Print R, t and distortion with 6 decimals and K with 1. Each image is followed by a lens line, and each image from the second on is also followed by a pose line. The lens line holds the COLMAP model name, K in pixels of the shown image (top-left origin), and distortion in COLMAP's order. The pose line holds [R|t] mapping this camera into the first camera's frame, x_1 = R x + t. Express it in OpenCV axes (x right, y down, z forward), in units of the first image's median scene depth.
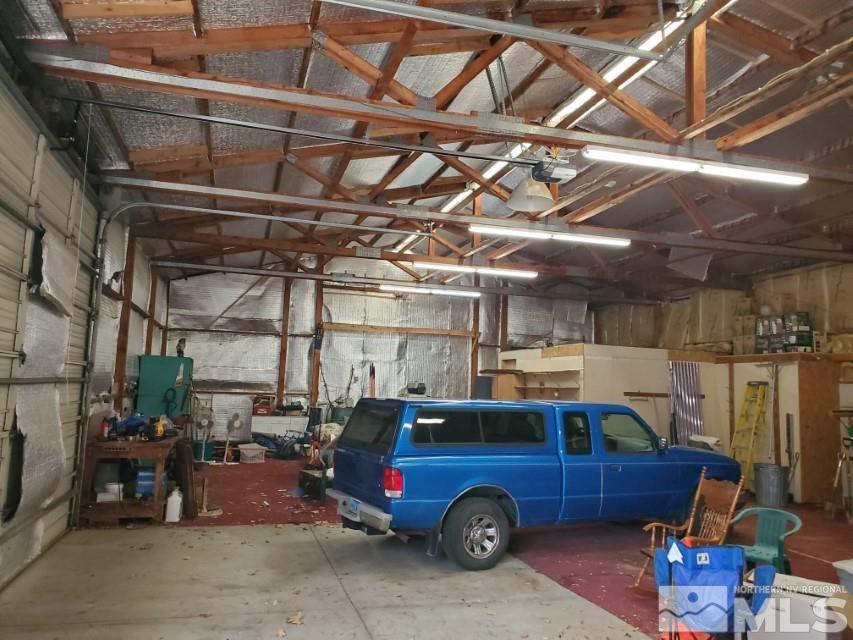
lens RADIAL K [[671.3, 0, 428.5], [0, 671.3, 319.0], [0, 0, 1]] dist [0.032956, -0.027657]
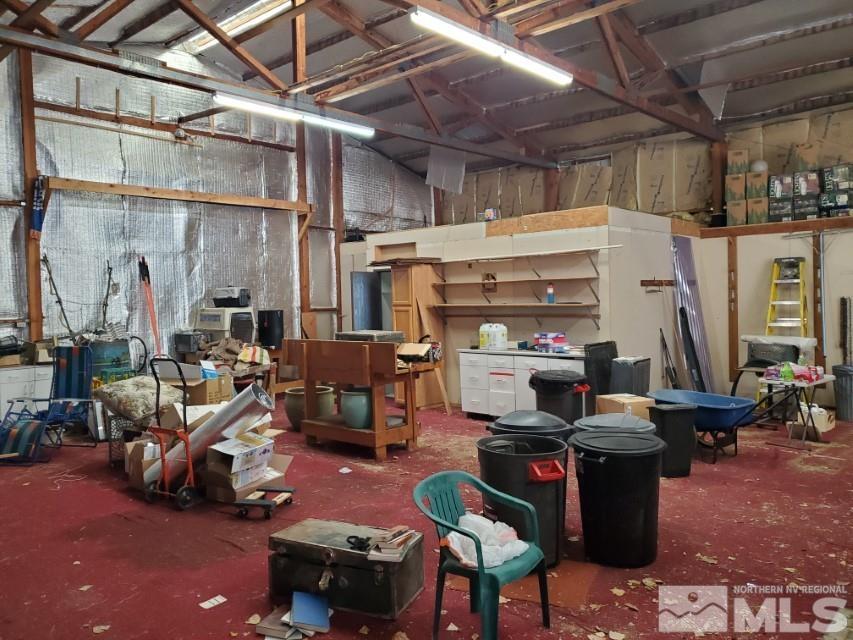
lens RADIAL K [[671.3, 0, 424.1], [0, 671.3, 318.8], [0, 0, 1]] dist [0.032956, -0.027657]
pose [[0.846912, -0.073525, 0.526625, -0.213572], [0.000241, 0.990447, 0.137894, 0.045426], [-0.531733, -0.116657, 0.838839, 0.466161]]
